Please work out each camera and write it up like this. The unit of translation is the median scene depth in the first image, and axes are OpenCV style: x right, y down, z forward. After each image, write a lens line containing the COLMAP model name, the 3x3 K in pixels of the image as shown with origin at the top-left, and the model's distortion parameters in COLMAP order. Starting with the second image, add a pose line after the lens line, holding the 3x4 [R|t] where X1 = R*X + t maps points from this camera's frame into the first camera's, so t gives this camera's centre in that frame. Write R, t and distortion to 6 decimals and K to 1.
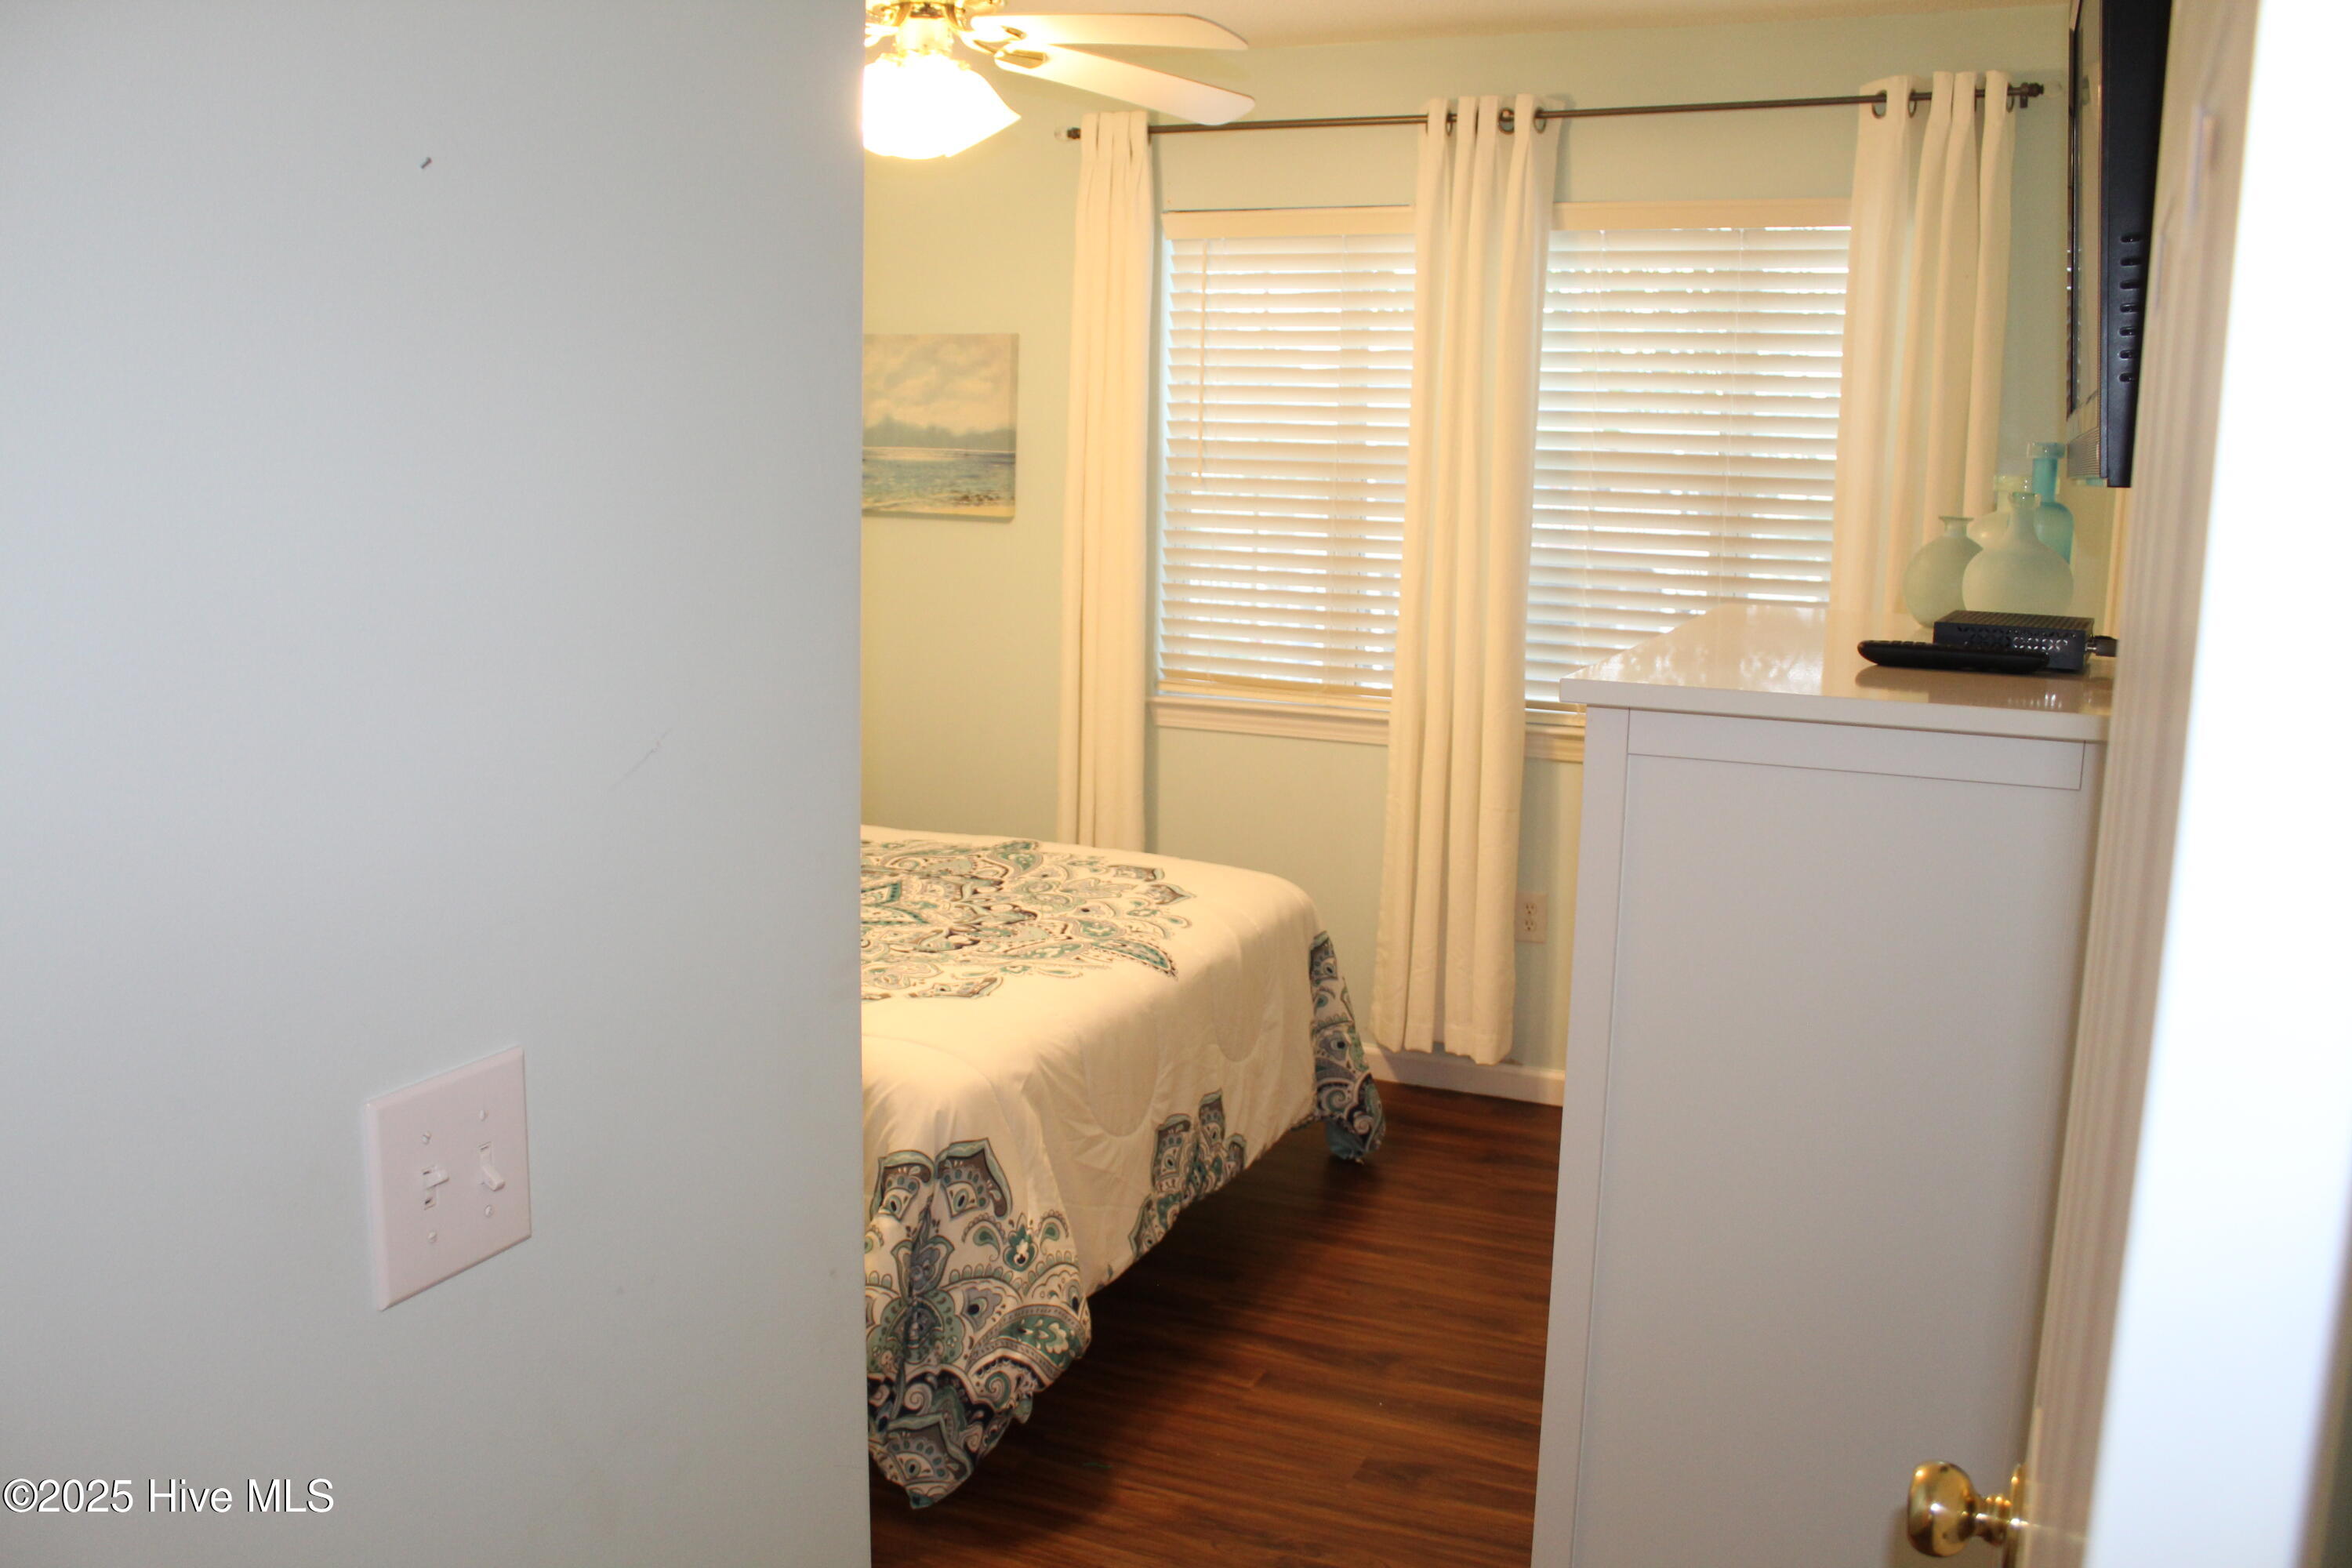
lens RADIAL K [[1941.3, 0, 1176.0], [0, 1941.3, 784.0], [0, 0, 1]] dist [-0.163319, 0.144935]
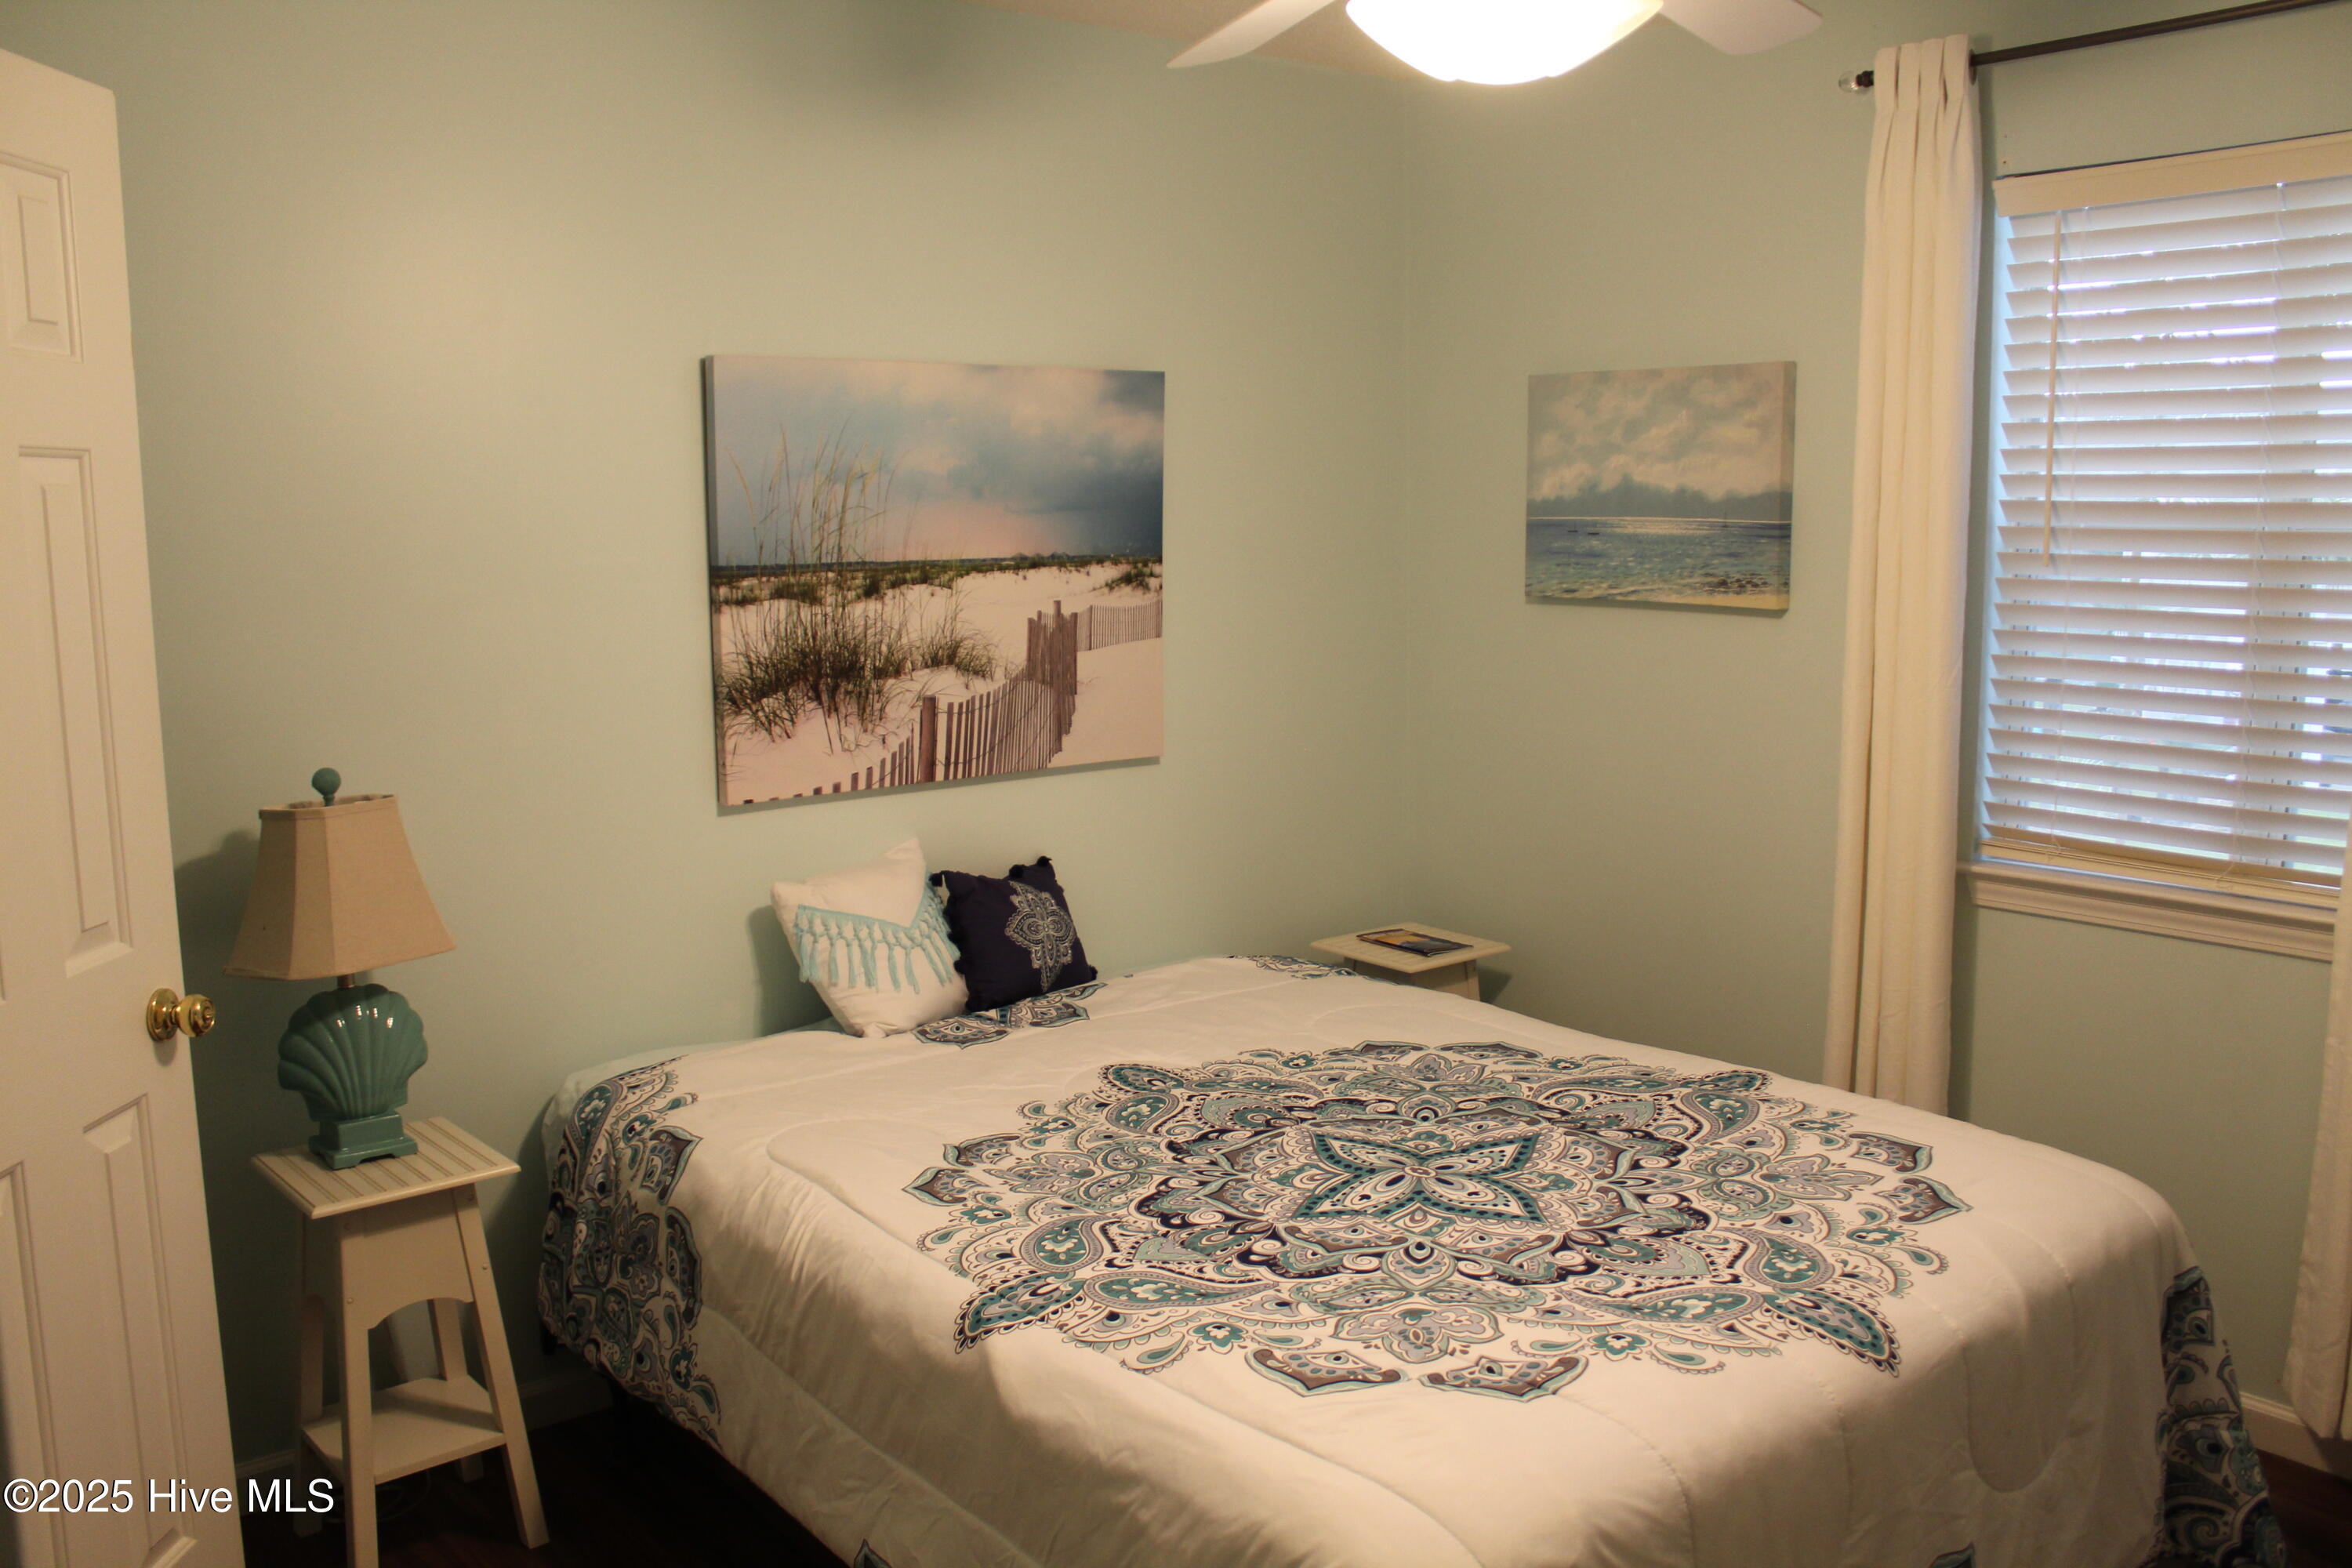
lens RADIAL K [[1941.3, 0, 1176.0], [0, 1941.3, 784.0], [0, 0, 1]] dist [-0.163319, 0.144935]
pose [[0.888769, 0.035620, -0.456970, 0.052783], [-0.050280, 0.998536, -0.019957, -0.053489], [0.455590, 0.040713, 0.889258, 0.292572]]
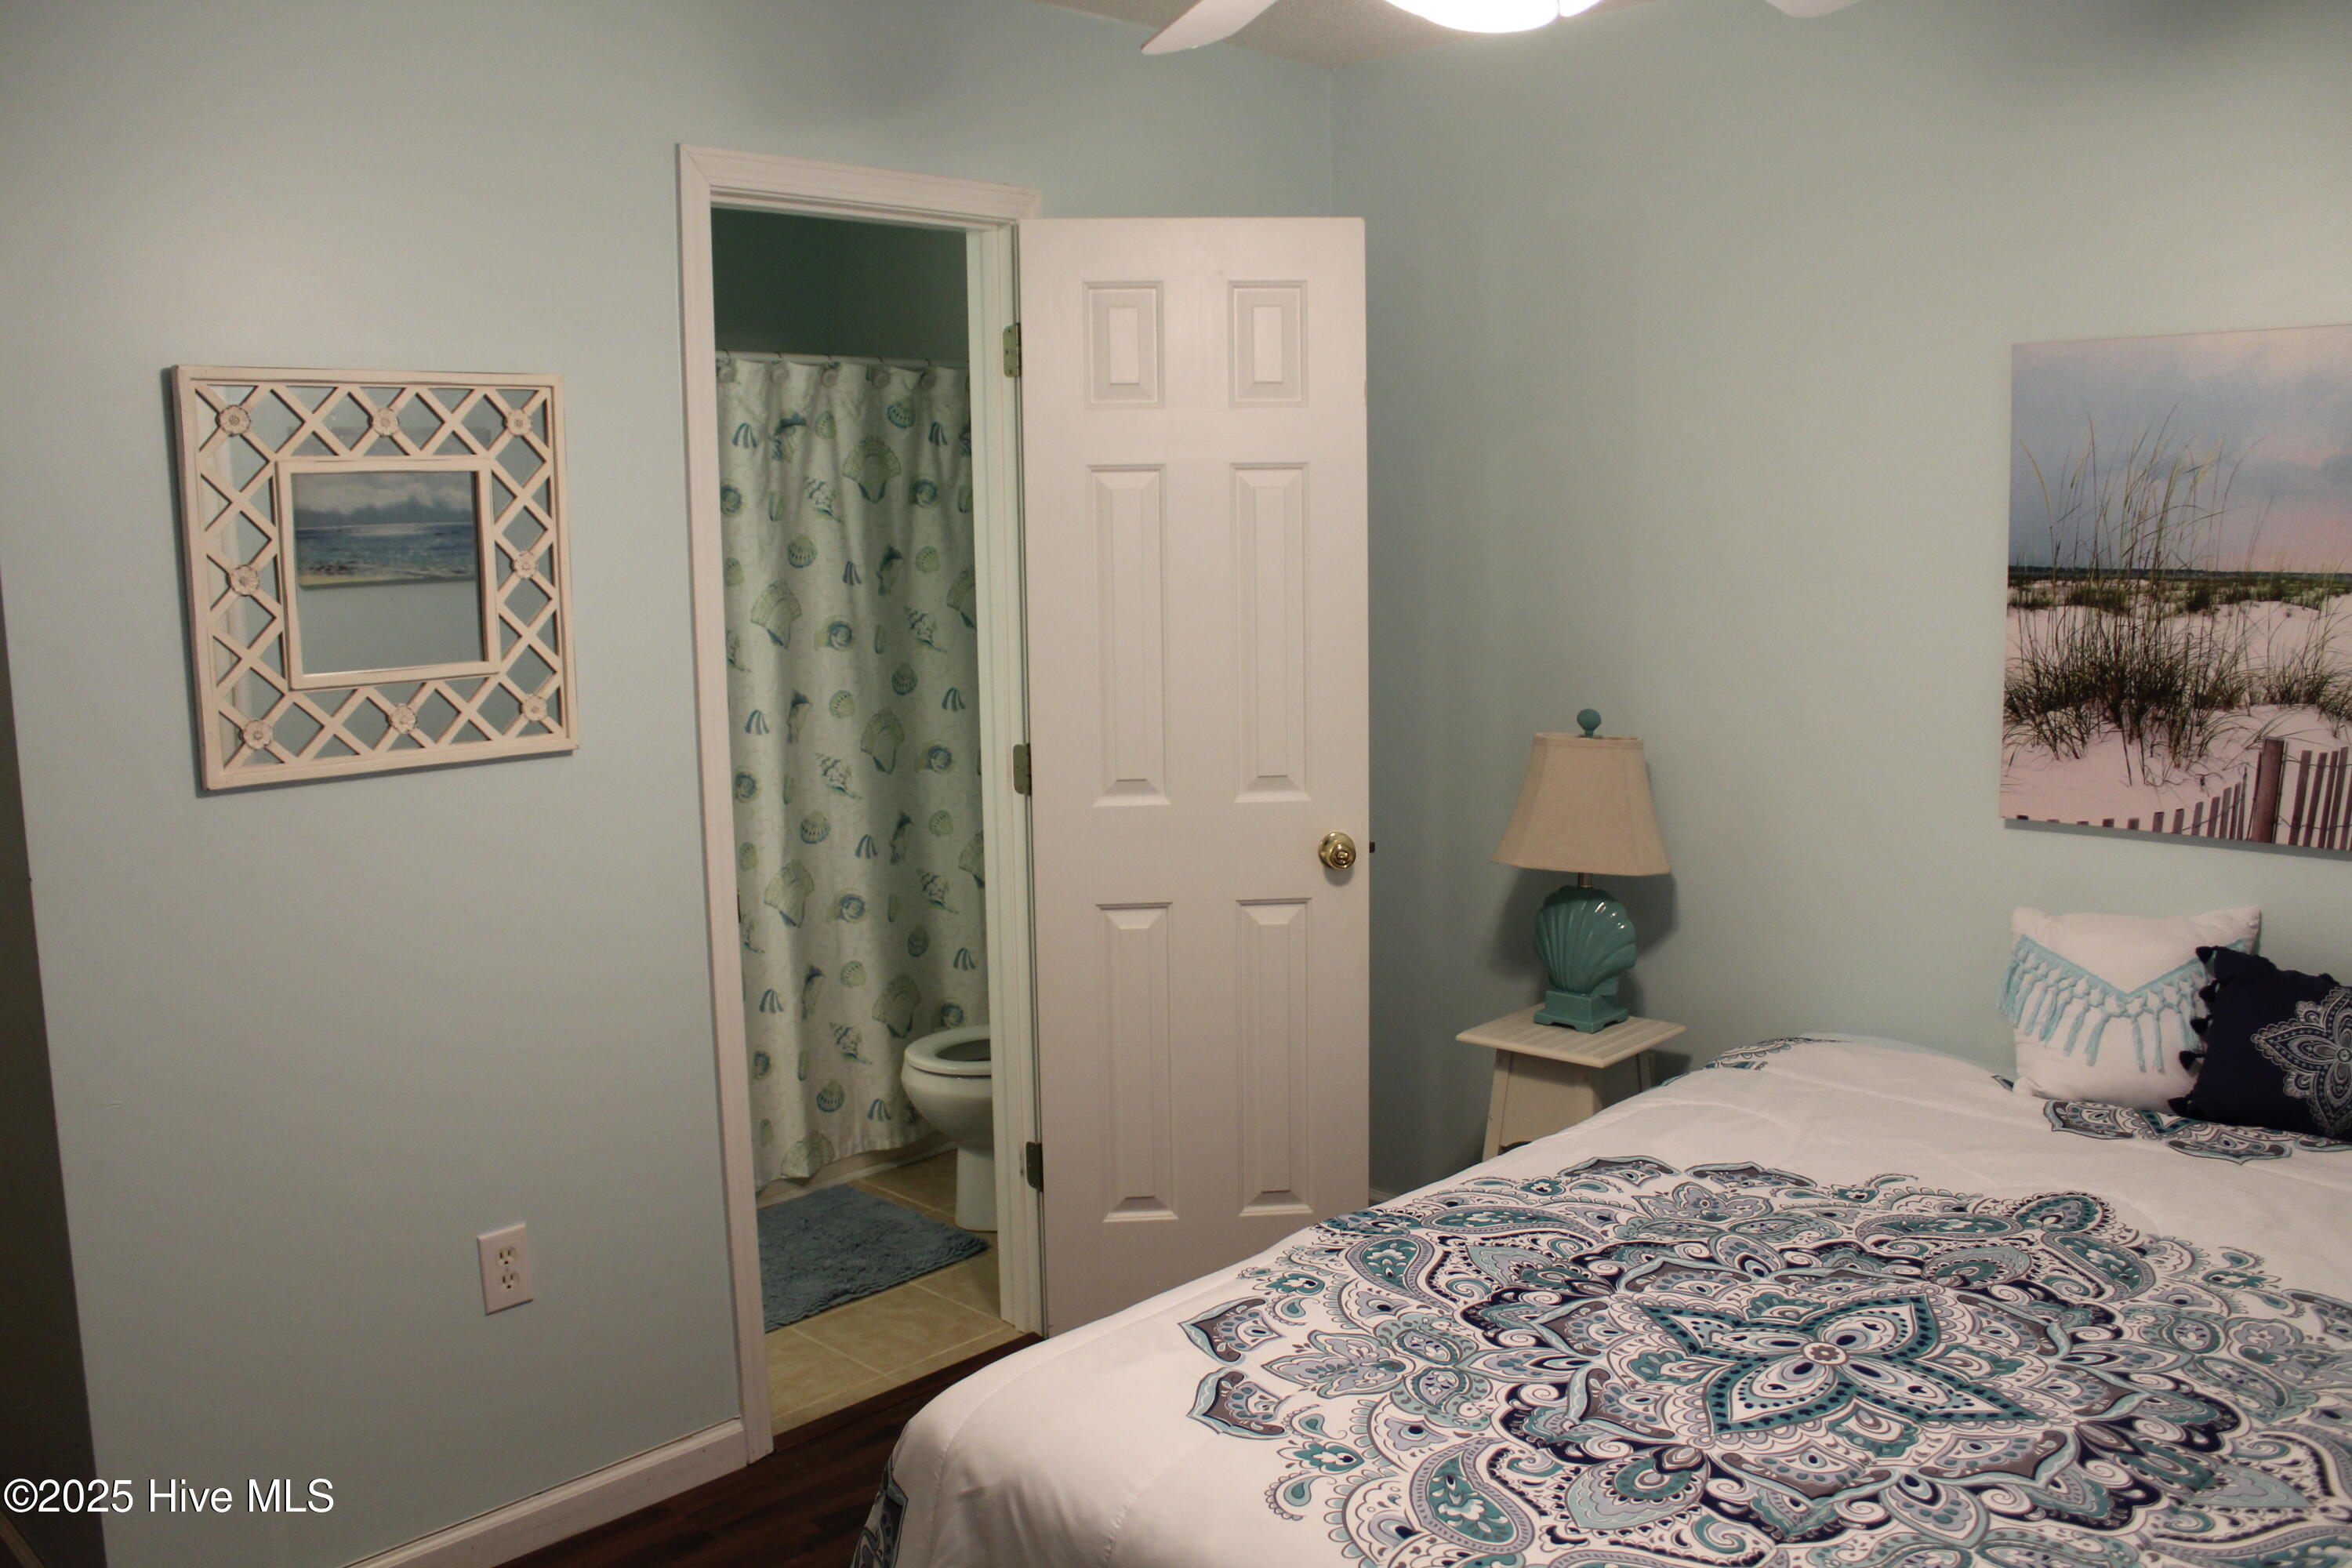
lens RADIAL K [[1941.3, 0, 1176.0], [0, 1941.3, 784.0], [0, 0, 1]] dist [-0.163319, 0.144935]
pose [[-0.348710, 0.112817, -0.930416, 0.336147], [-0.153856, 0.972370, 0.175567, -0.146487], [0.924516, 0.204372, -0.321718, 0.863253]]
